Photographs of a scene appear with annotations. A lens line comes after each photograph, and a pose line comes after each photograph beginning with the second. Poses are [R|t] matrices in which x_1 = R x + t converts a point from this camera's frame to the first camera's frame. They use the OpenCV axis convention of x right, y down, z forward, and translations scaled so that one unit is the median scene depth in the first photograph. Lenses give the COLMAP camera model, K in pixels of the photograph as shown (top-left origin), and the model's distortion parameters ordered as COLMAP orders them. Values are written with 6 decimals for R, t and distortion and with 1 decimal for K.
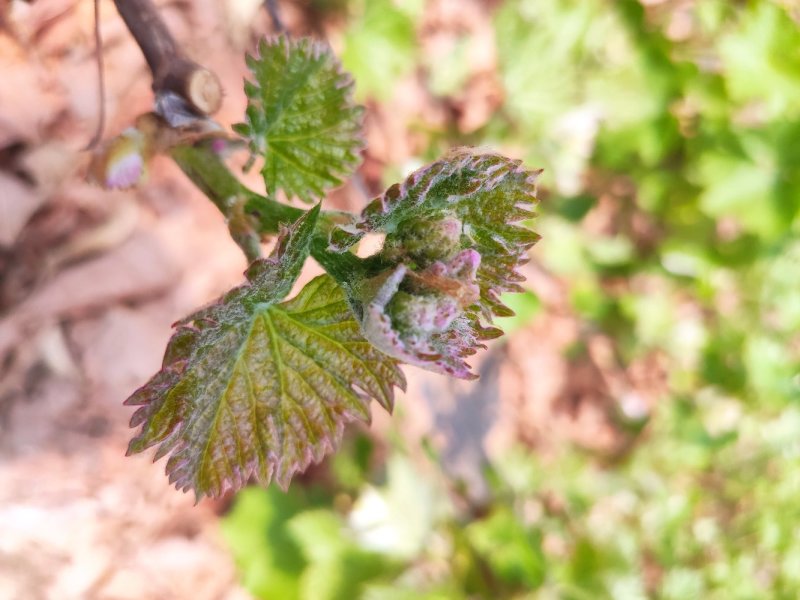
lens RADIAL K [[656.5, 0, 380.8], [0, 656.5, 300.1], [0, 0, 1]] dist [-0.001250, -0.002651]
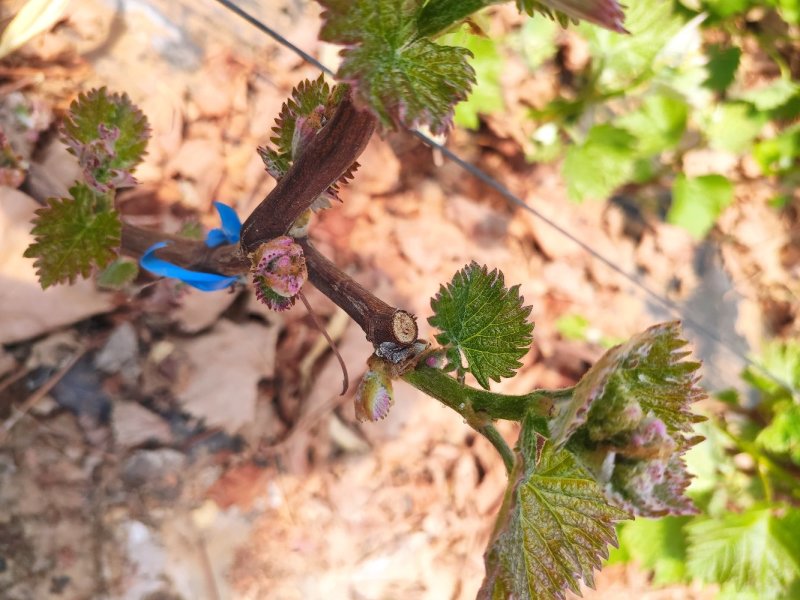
lens RADIAL K [[634.9, 0, 400.0], [0, 634.9, 300.0], [0, 0, 1]] dist [0.004195, -0.007286]
pose [[0.861050, -0.423460, -0.281557, 0.130266], [0.442066, 0.896978, 0.002863, -0.431319], [0.251338, -0.126932, 0.959540, -0.273887]]
